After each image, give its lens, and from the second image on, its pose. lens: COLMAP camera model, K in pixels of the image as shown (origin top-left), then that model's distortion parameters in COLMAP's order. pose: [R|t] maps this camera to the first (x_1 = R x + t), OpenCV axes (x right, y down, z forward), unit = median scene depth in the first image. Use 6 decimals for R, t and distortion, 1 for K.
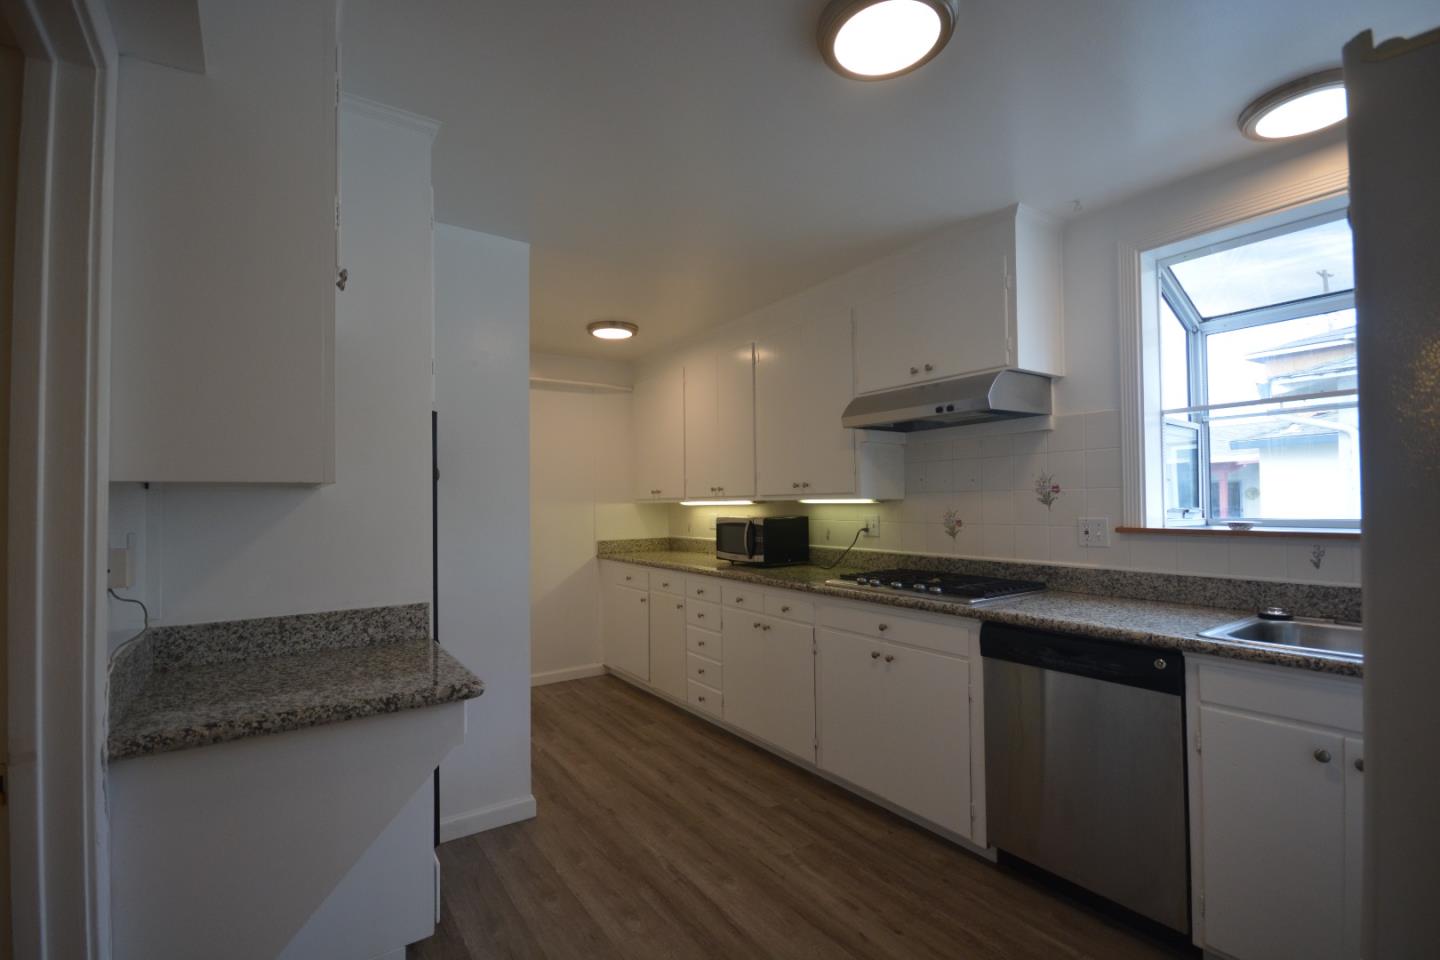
lens RADIAL K [[632.7, 0, 721.4], [0, 632.7, 488.5], [0, 0, 1]] dist [0.002574, -0.000920]
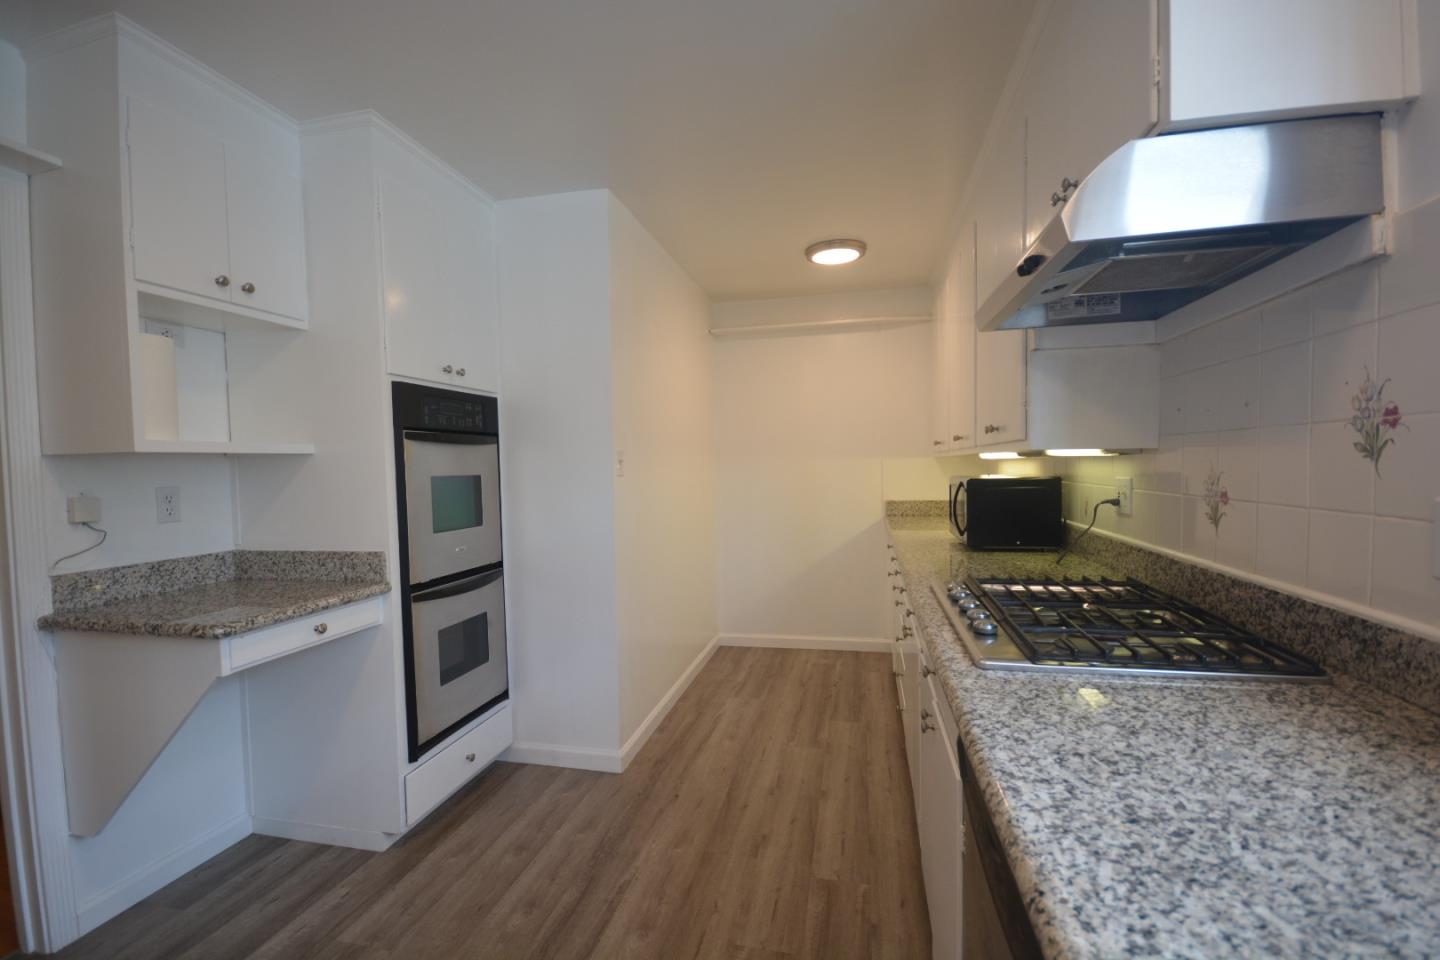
lens RADIAL K [[632.7, 0, 721.3], [0, 632.7, 485.0], [0, 0, 1]] dist [0.002574, -0.000920]
pose [[0.678092, 0.023663, -0.734596, 0.533902], [0.029761, 0.997778, 0.059612, 0.006894], [0.734374, -0.062285, 0.675881, 0.462642]]
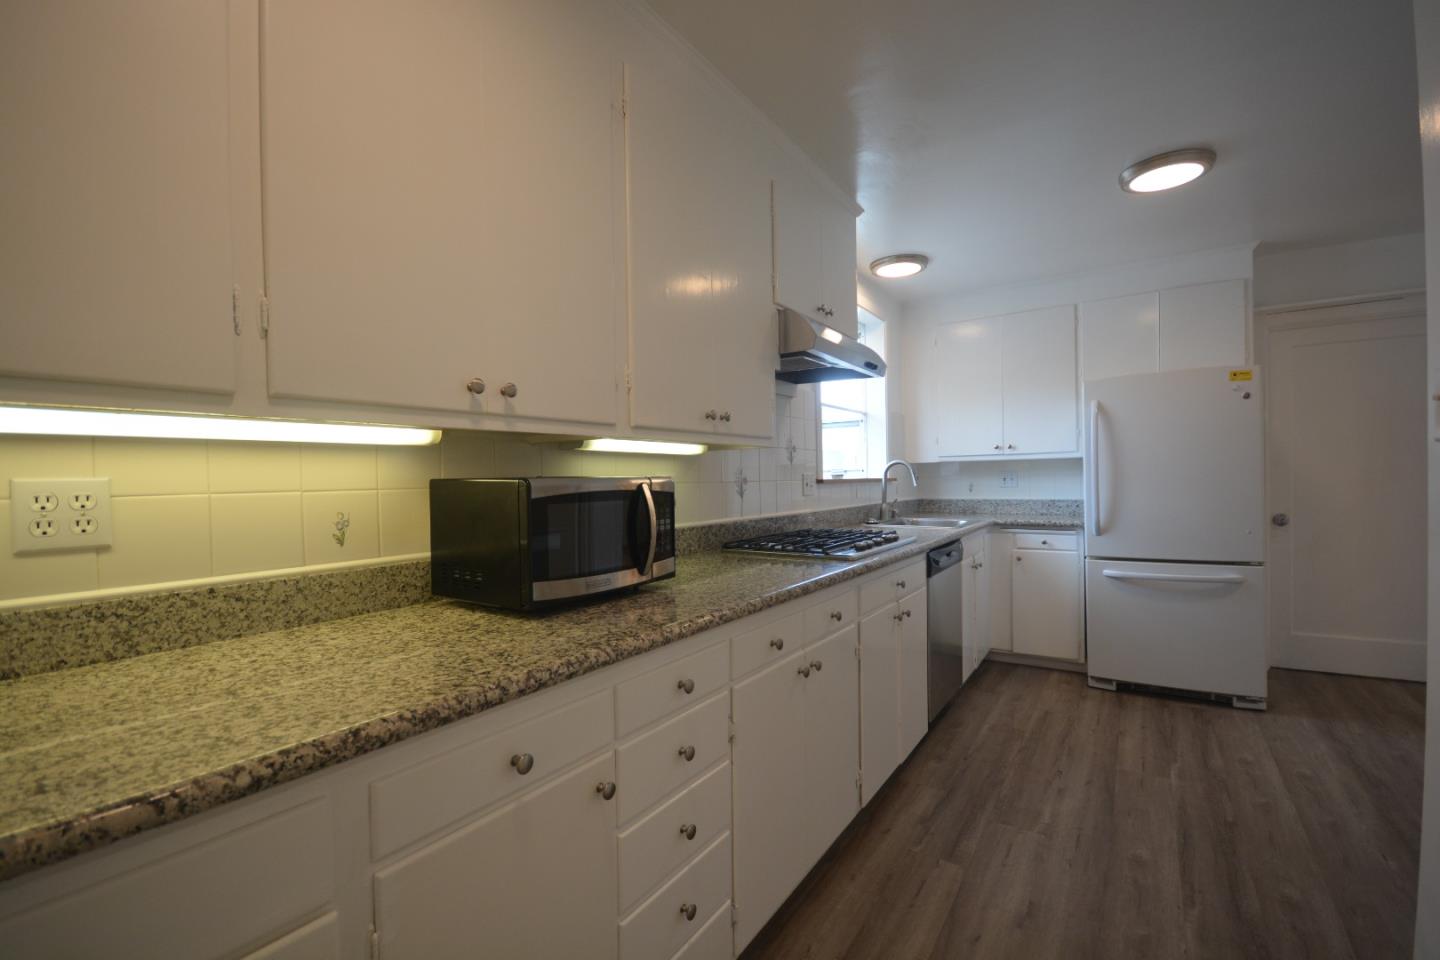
lens RADIAL K [[632.7, 0, 724.7], [0, 632.7, 481.4], [0, 0, 1]] dist [0.002574, -0.000920]
pose [[-0.370663, 0.012513, 0.928683, -0.510498], [-0.007120, 0.999842, -0.016313, 0.079933], [-0.928740, -0.012659, -0.370515, 1.550596]]
